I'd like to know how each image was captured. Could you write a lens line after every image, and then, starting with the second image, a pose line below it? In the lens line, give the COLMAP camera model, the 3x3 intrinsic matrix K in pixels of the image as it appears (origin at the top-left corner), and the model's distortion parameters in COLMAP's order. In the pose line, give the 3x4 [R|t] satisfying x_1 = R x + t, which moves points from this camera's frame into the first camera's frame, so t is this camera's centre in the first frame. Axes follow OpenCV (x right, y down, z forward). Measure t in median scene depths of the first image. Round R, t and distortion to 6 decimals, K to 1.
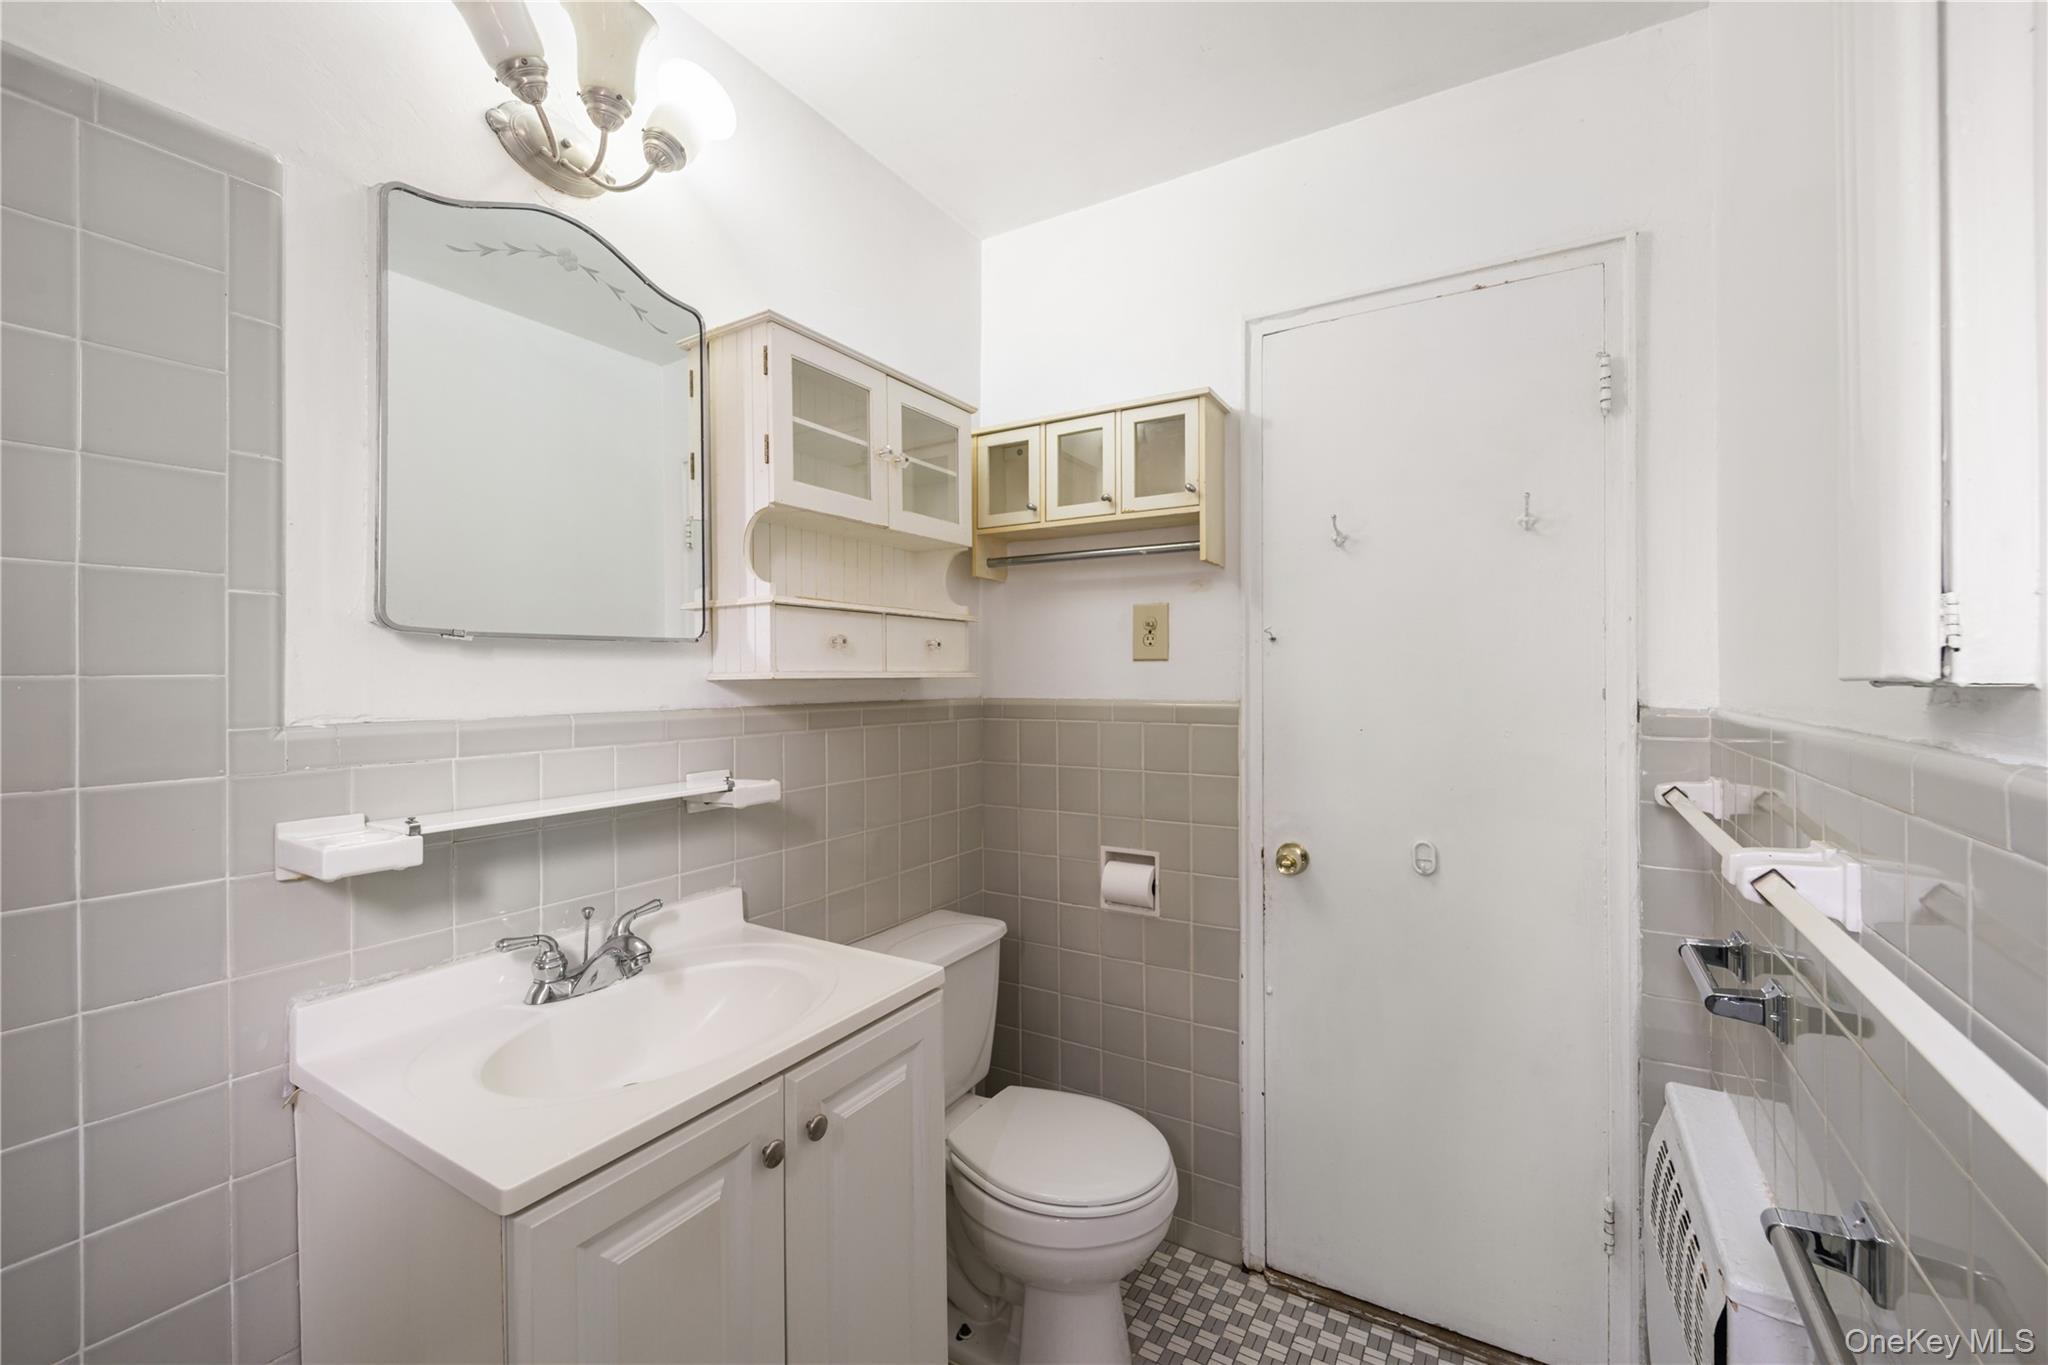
lens RADIAL K [[820.3, 0, 1019.8], [0, 820.3, 672.3], [0, 0, 1]] dist [0.012977, -0.004403]
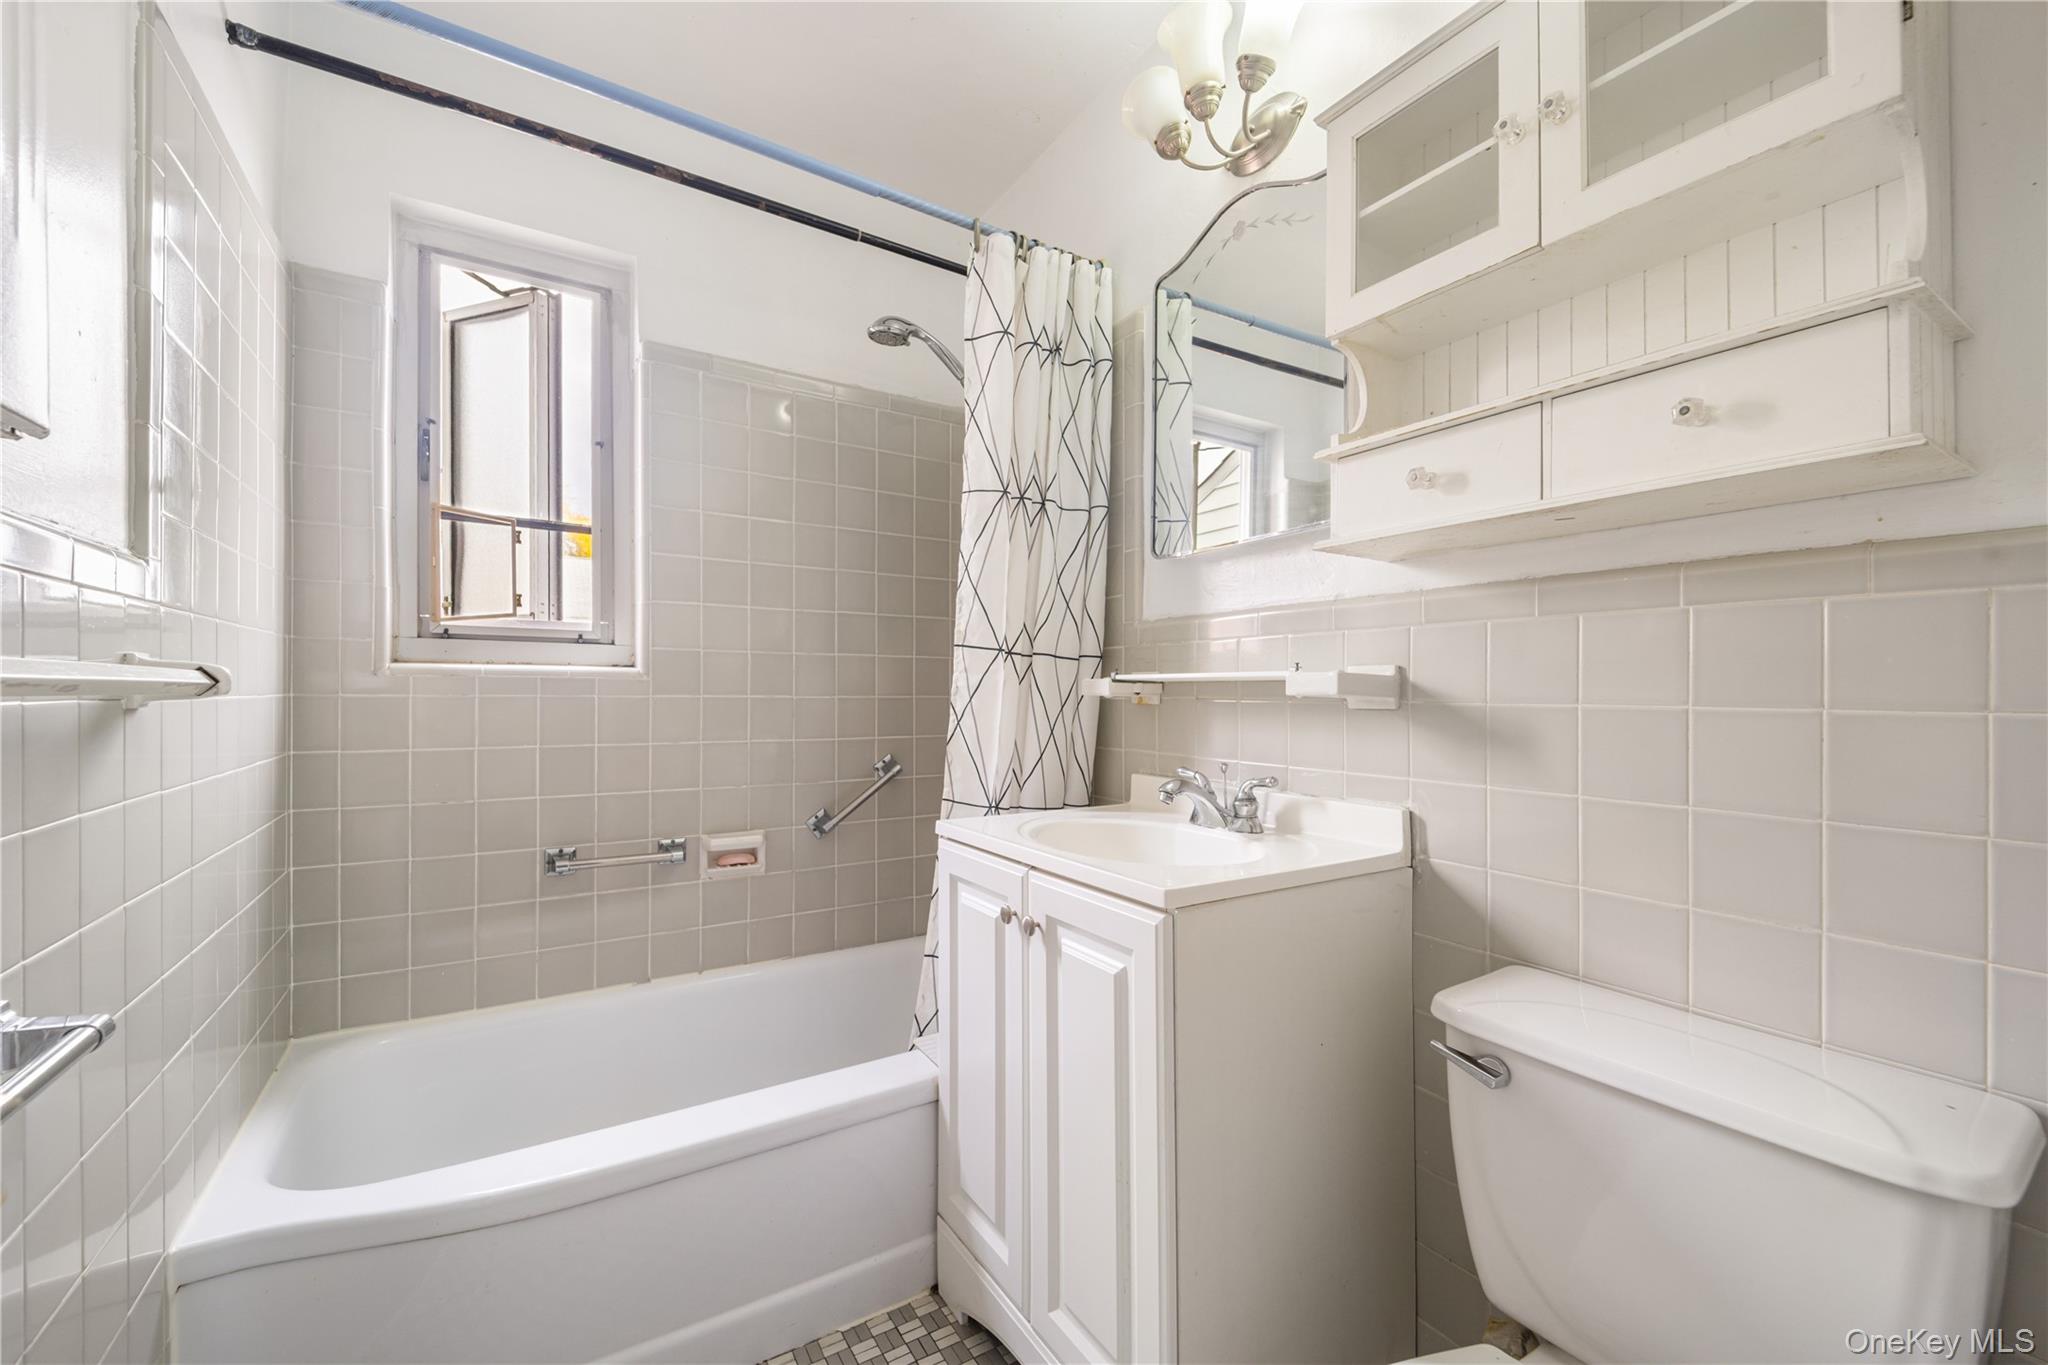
lens RADIAL K [[820.3, 0, 1016.3], [0, 820.3, 689.4], [0, 0, 1]] dist [0.012977, -0.004403]
pose [[-0.445214, 0.006948, -0.895397, 0.571599], [0.003933, 0.999975, 0.005803, 0.137886], [0.895415, -0.000938, -0.445231, 1.037215]]
